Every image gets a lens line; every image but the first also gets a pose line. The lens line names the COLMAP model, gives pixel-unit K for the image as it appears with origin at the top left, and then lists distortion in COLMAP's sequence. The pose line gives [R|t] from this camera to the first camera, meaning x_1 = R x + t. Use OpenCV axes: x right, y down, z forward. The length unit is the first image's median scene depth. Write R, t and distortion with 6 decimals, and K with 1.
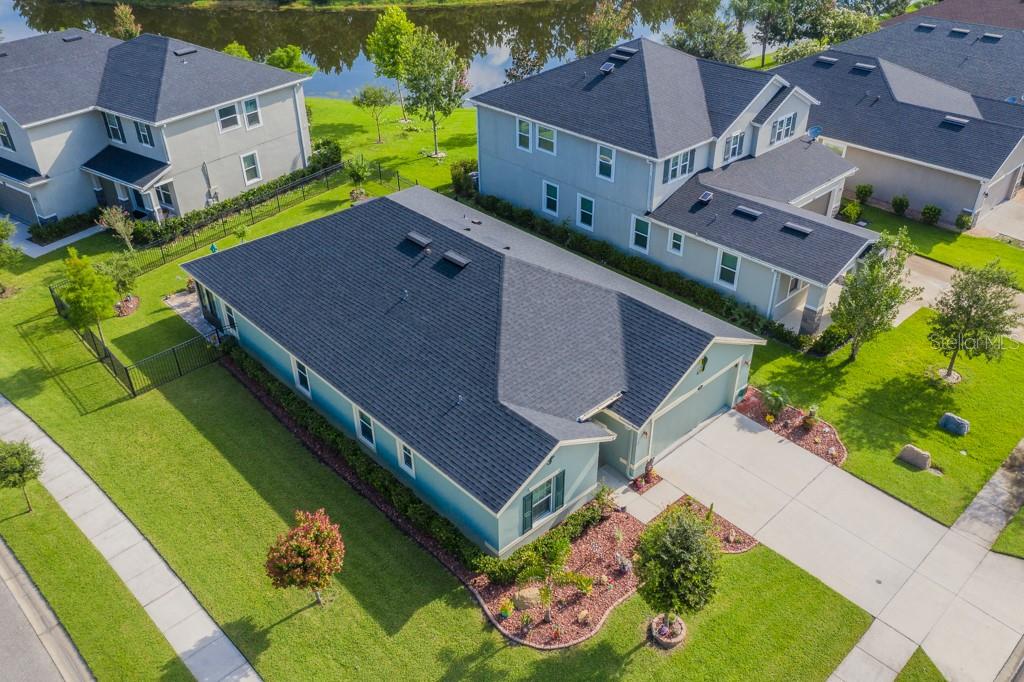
lens RADIAL K [[799.6, 0, 514.6], [0, 799.6, 341.3], [0, 0, 1]] dist [-0.009329, 0.008808]
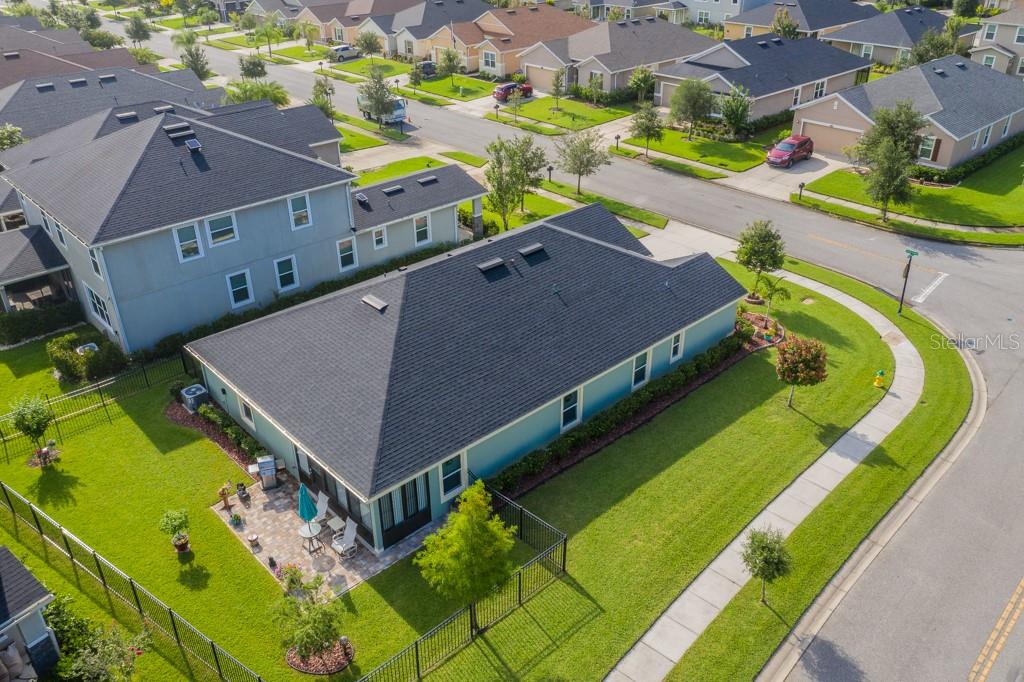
lens RADIAL K [[799.6, 0, 514.6], [0, 799.6, 341.3], [0, 0, 1]] dist [-0.009329, 0.008808]
pose [[0.003855, -0.485999, 0.873951, -0.832419], [0.553248, 0.729055, 0.402983, -0.351512], [-0.833008, 0.481958, 0.271689, 0.555962]]
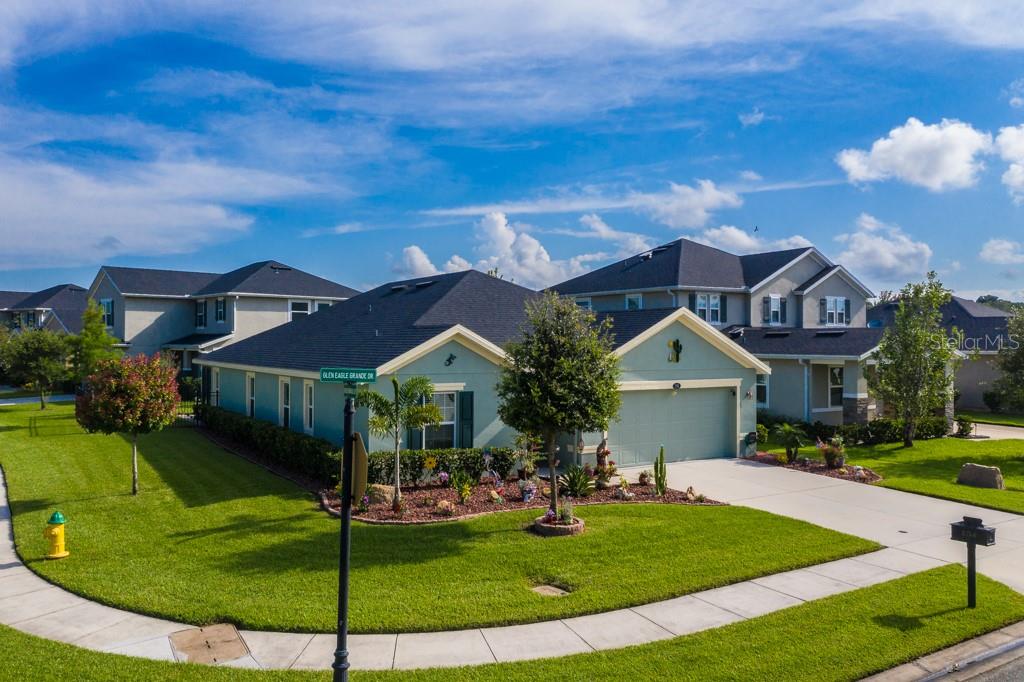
lens RADIAL K [[799.6, 0, 514.6], [0, 799.6, 341.3], [0, 0, 1]] dist [-0.009329, 0.008808]
pose [[0.980017, 0.011257, -0.198596, 0.160995], [-0.118158, 0.836111, -0.535683, 0.333556], [0.160019, 0.548444, 0.820733, 0.190209]]
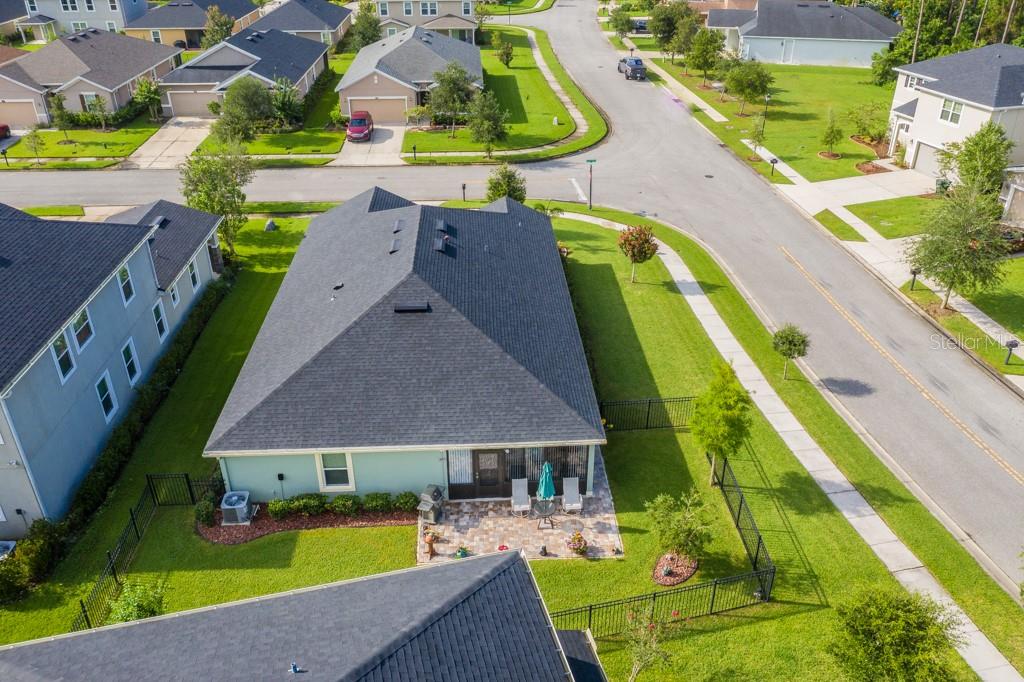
lens RADIAL K [[799.6, 0, 514.6], [0, 799.6, 341.3], [0, 0, 1]] dist [-0.009329, 0.008808]
pose [[-0.763375, -0.312387, 0.565396, -0.655303], [0.358501, 0.523224, 0.773120, -0.662771], [-0.537342, 0.792875, -0.287425, 1.034749]]
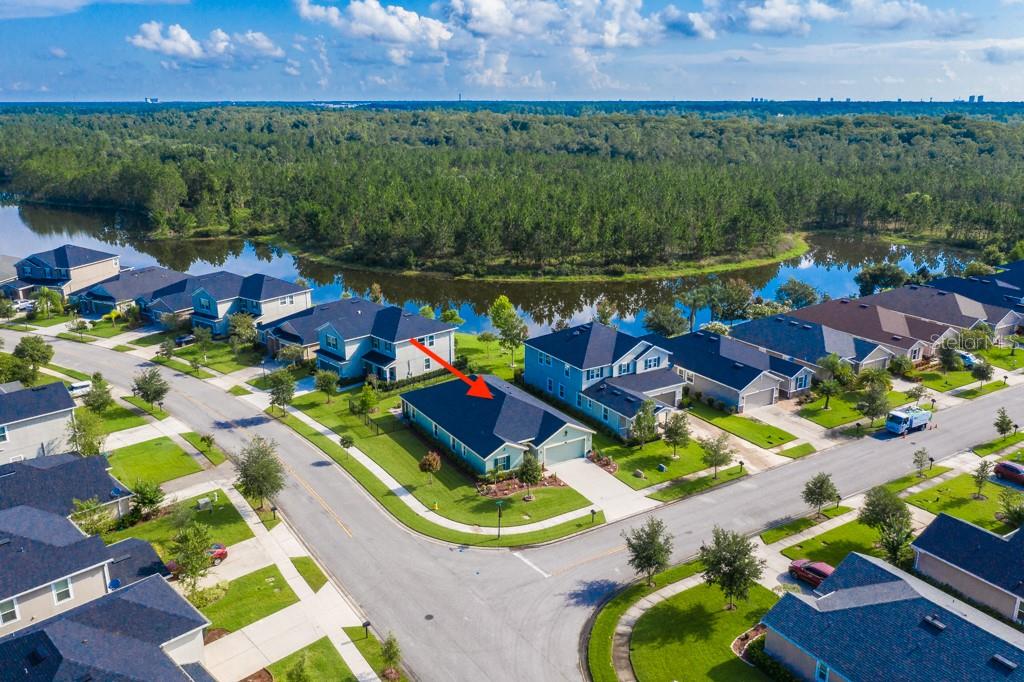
lens RADIAL K [[799.6, 0, 514.6], [0, 799.6, 341.3], [0, 0, 1]] dist [-0.009329, 0.008808]
pose [[0.979093, 0.065257, -0.192661, 0.409451], [-0.116407, 0.956472, -0.267602, 0.353992], [0.166812, 0.284434, 0.944072, -1.325571]]
